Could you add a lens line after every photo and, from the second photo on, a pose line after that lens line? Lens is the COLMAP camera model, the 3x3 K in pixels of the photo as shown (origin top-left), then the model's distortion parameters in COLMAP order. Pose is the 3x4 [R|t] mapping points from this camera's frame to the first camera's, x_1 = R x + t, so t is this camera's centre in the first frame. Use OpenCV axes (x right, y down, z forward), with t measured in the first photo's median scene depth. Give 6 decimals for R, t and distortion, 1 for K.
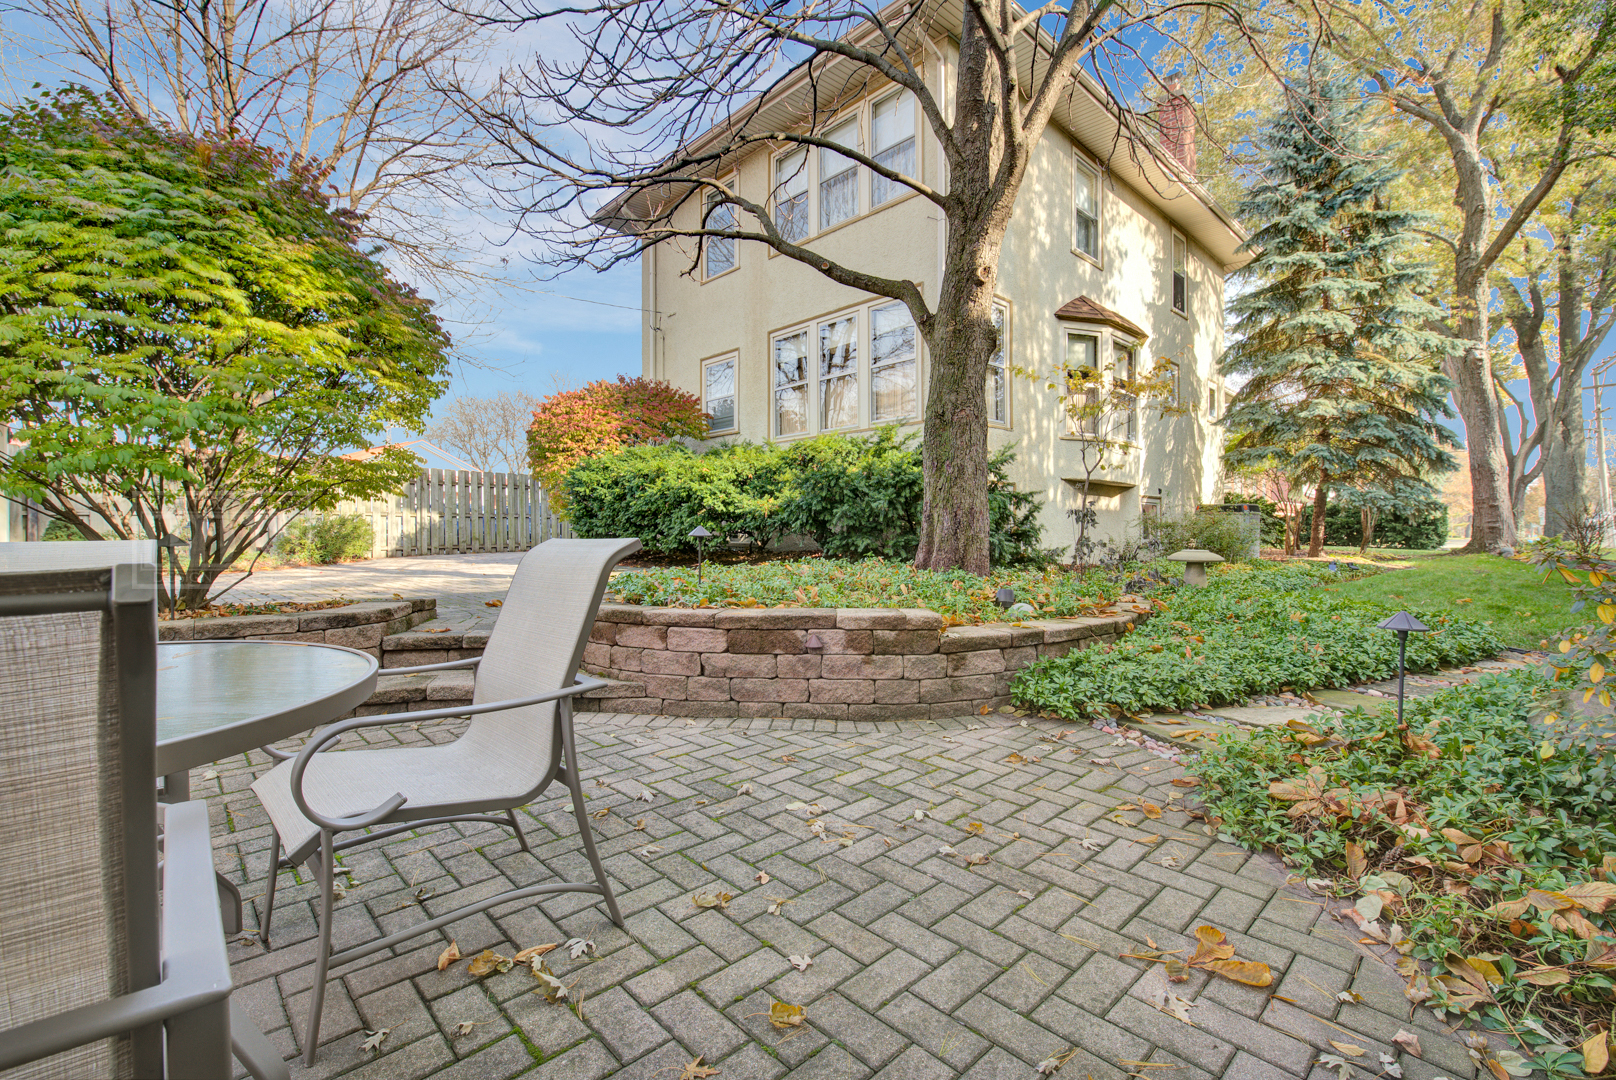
lens RADIAL K [[718.0, 0, 796.5], [0, 718.0, 530.5], [0, 0, 1]] dist [-0.003603, -0.005695]
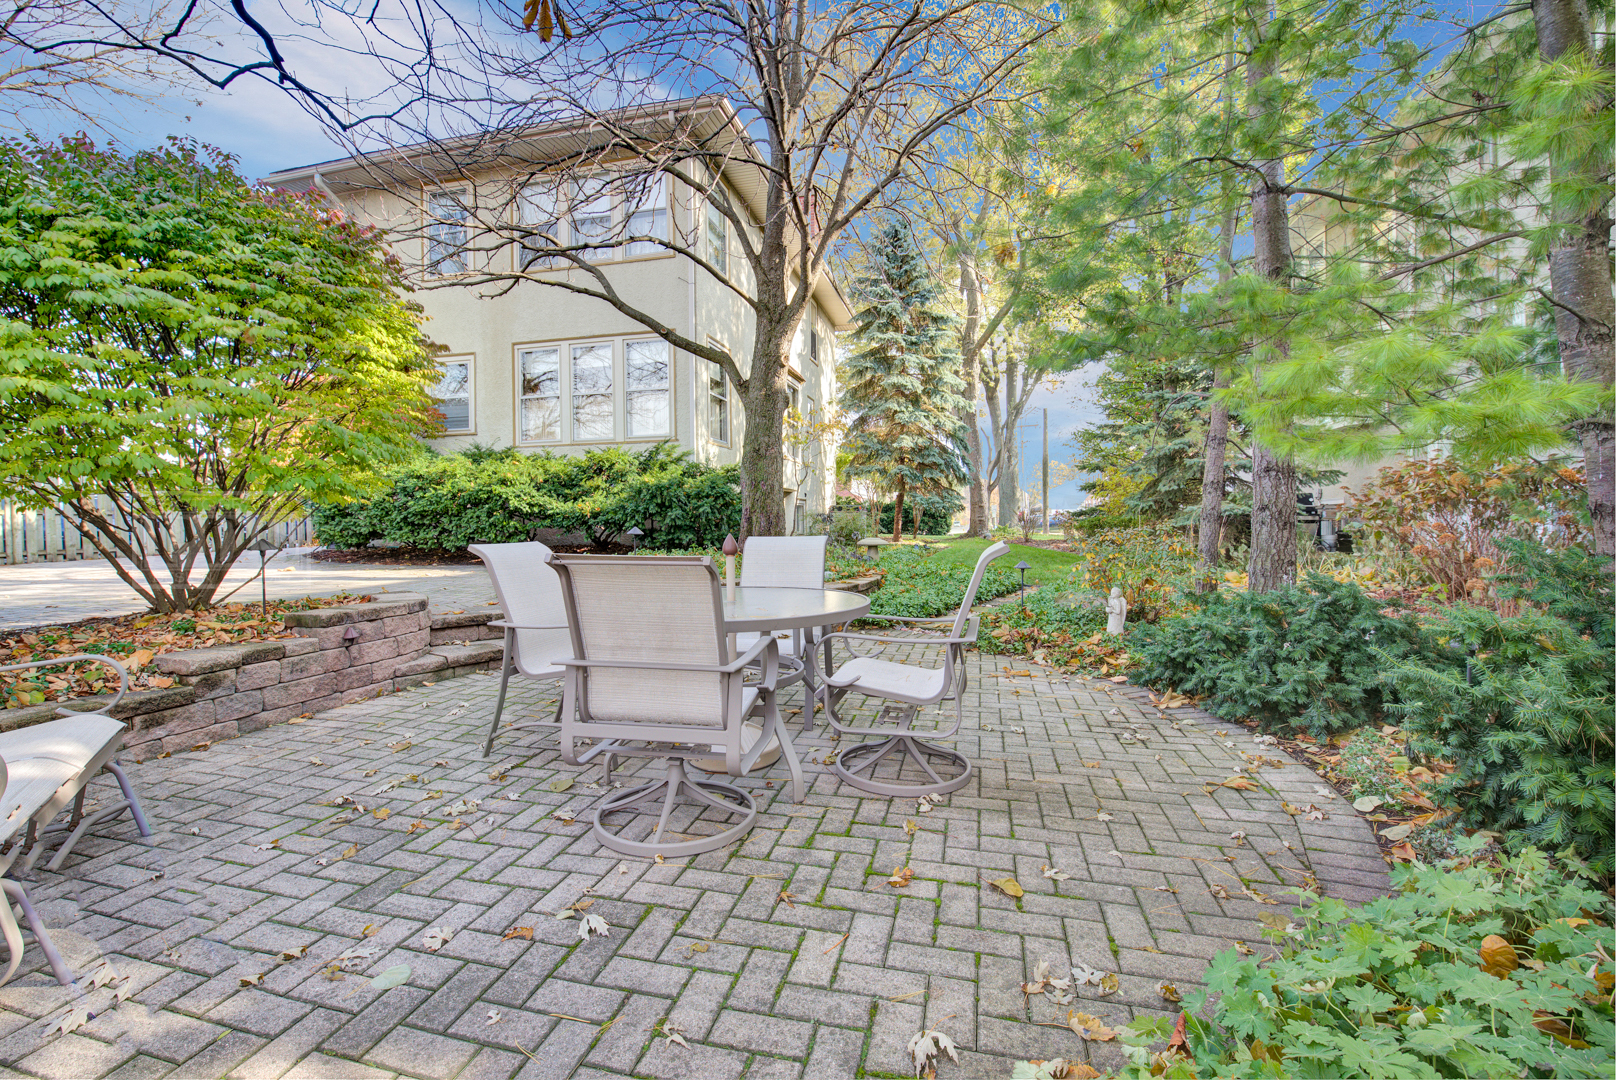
lens RADIAL K [[718.0, 0, 810.7], [0, 718.0, 540.0], [0, 0, 1]] dist [-0.003603, -0.005695]
pose [[0.838446, -0.019356, 0.544641, -0.242799], [0.006194, 0.999643, 0.025990, -0.005901], [-0.544949, -0.018418, 0.838267, -0.146367]]
